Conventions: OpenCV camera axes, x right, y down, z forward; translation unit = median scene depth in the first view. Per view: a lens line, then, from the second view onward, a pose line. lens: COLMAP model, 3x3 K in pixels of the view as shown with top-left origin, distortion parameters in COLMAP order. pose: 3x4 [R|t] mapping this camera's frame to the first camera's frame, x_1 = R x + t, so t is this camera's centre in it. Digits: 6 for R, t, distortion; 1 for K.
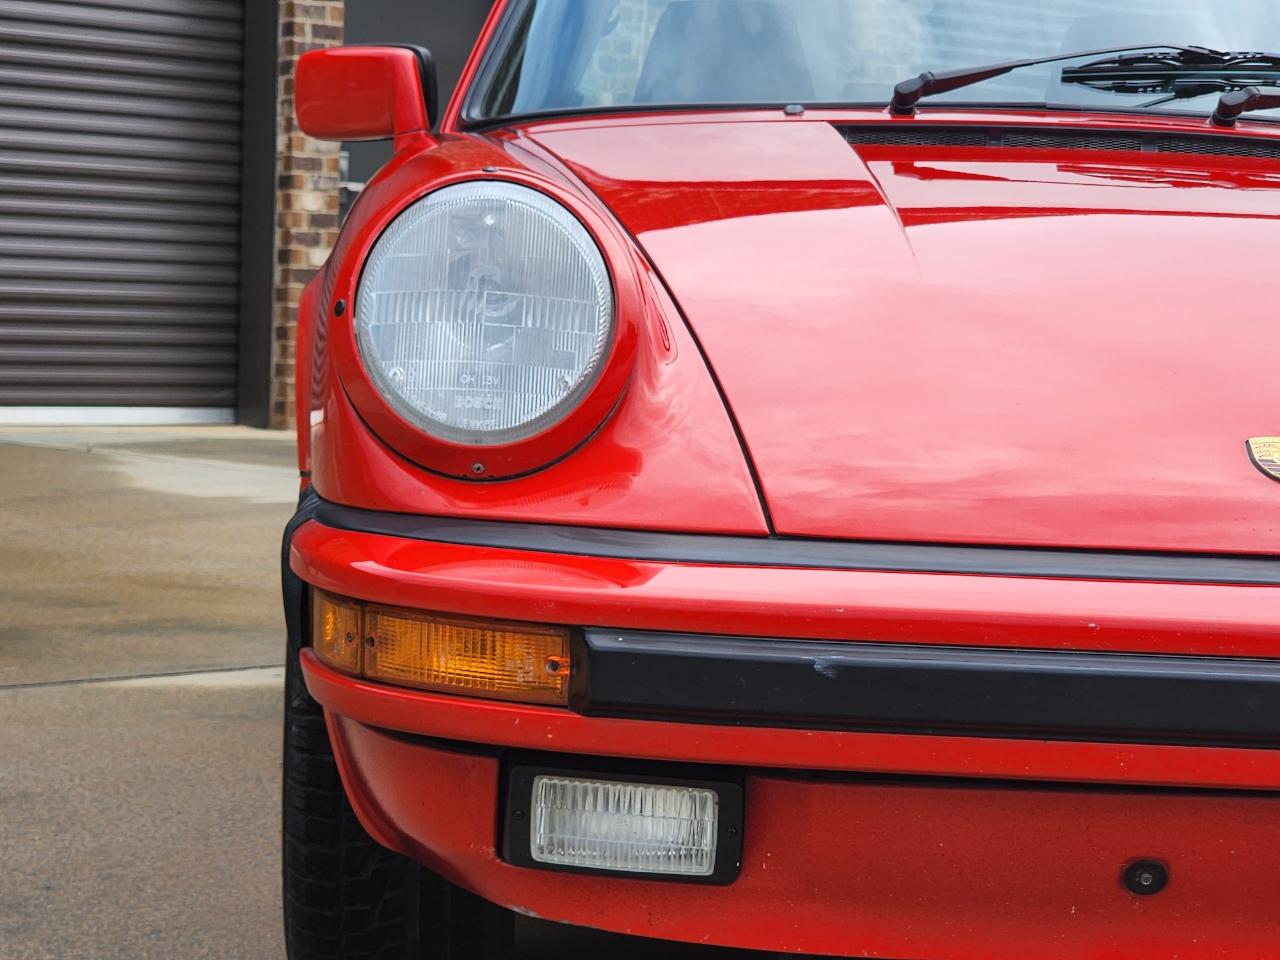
lens RADIAL K [[3269.9, 0, 640.0], [0, 3269.9, 480.0], [0, 0, 1]] dist [-0.359103, 4.930017]
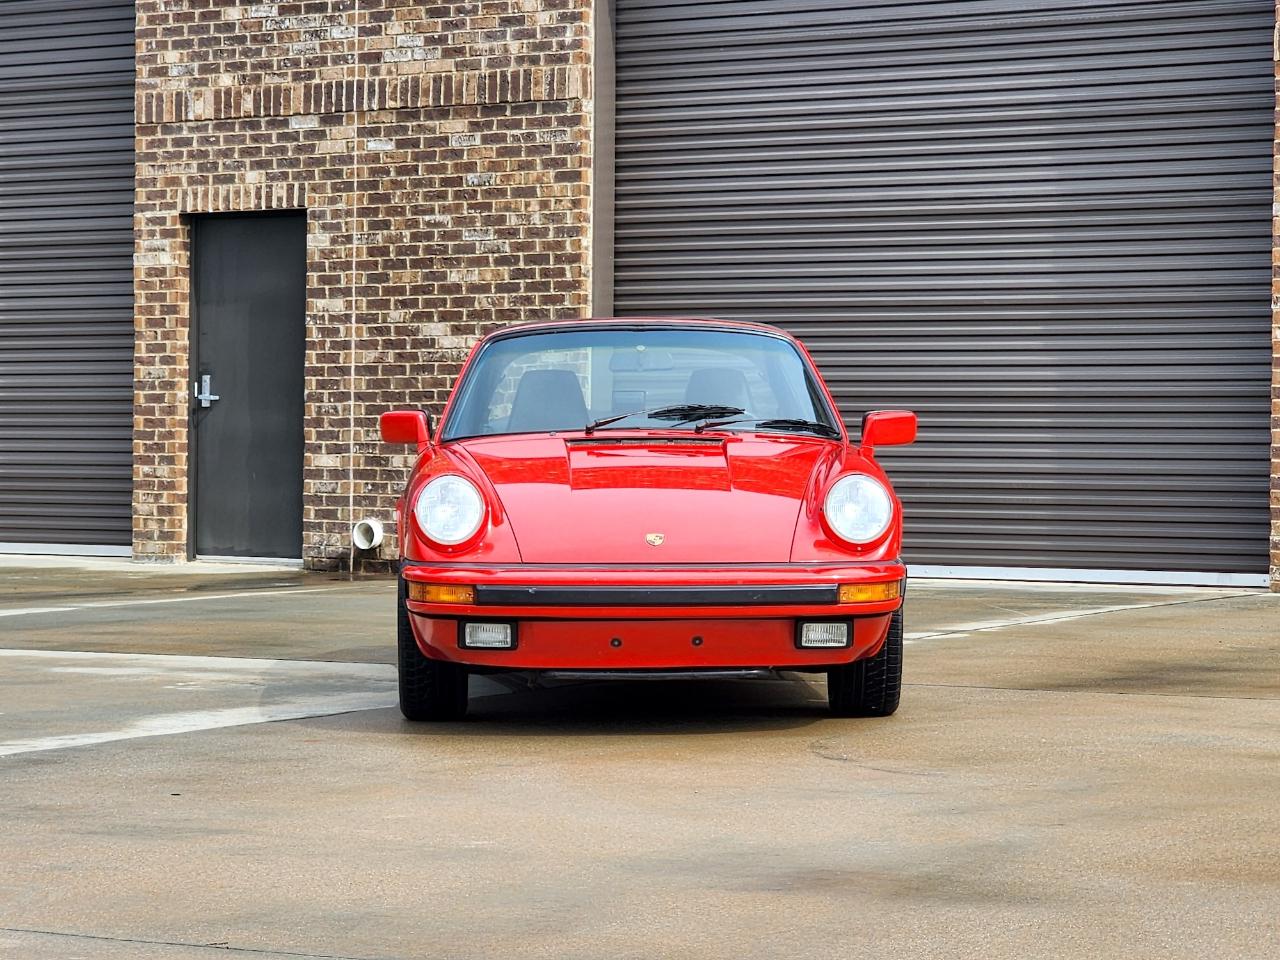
lens RADIAL K [[3263.5, 0, 638.1], [0, 3263.5, 515.6], [0, 0, 1]] dist [-0.945812, 15.233912]
pose [[0.999296, -0.037068, 0.005838, 0.104877], [0.037253, 0.998670, -0.035642, 0.069567], [-0.004510, 0.035835, 0.999348, -1.967370]]
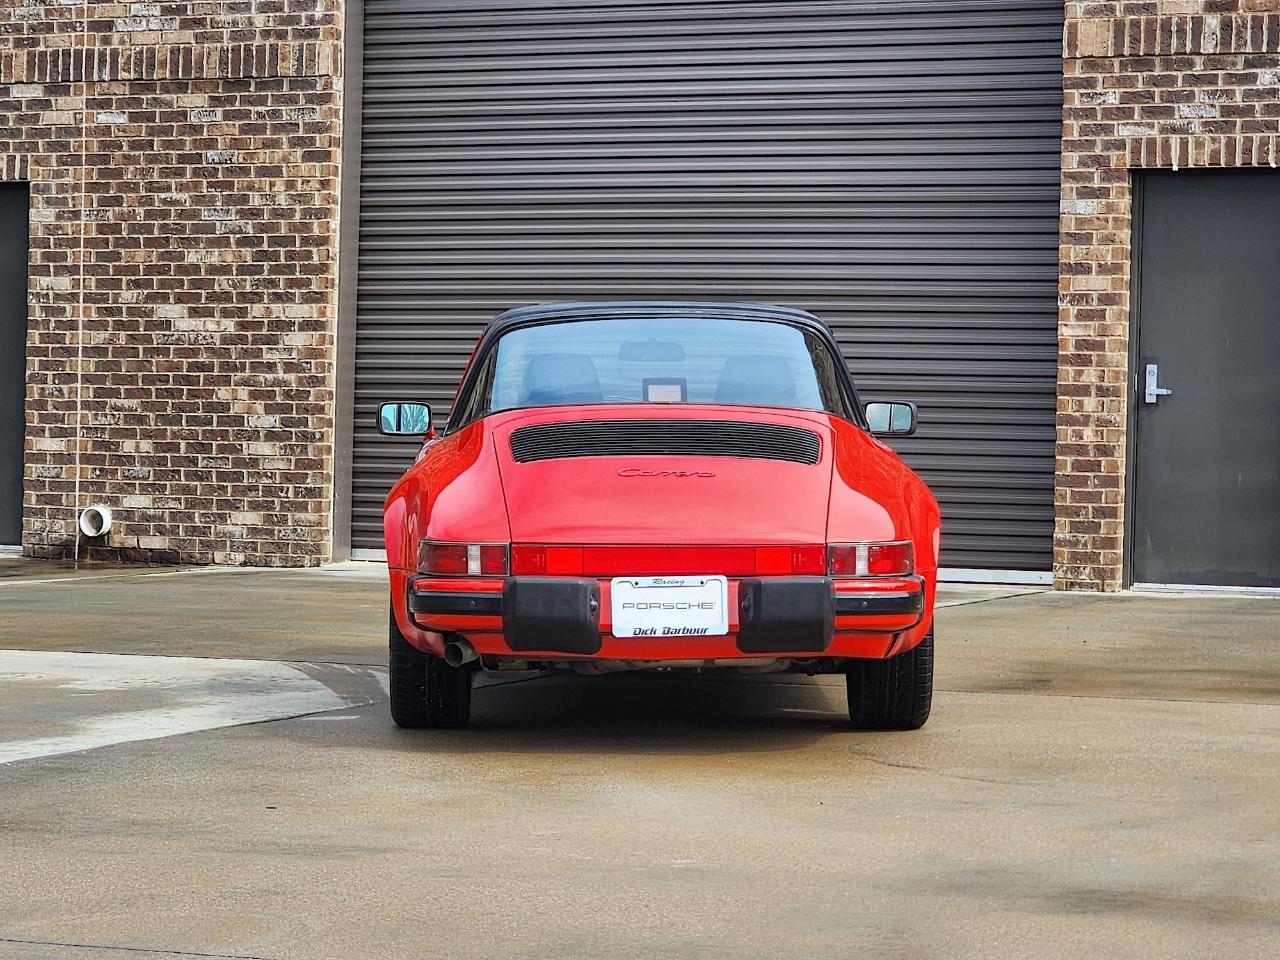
lens RADIAL K [[3269.9, 0, 640.0], [0, 3269.9, 480.0], [0, 0, 1]] dist [-0.359103, 4.930017]
pose [[0.989981, -0.024984, 0.138975, -0.265536], [0.030574, 0.998801, -0.038235, 0.046843], [-0.137853, 0.042101, 0.989558, -1.852637]]
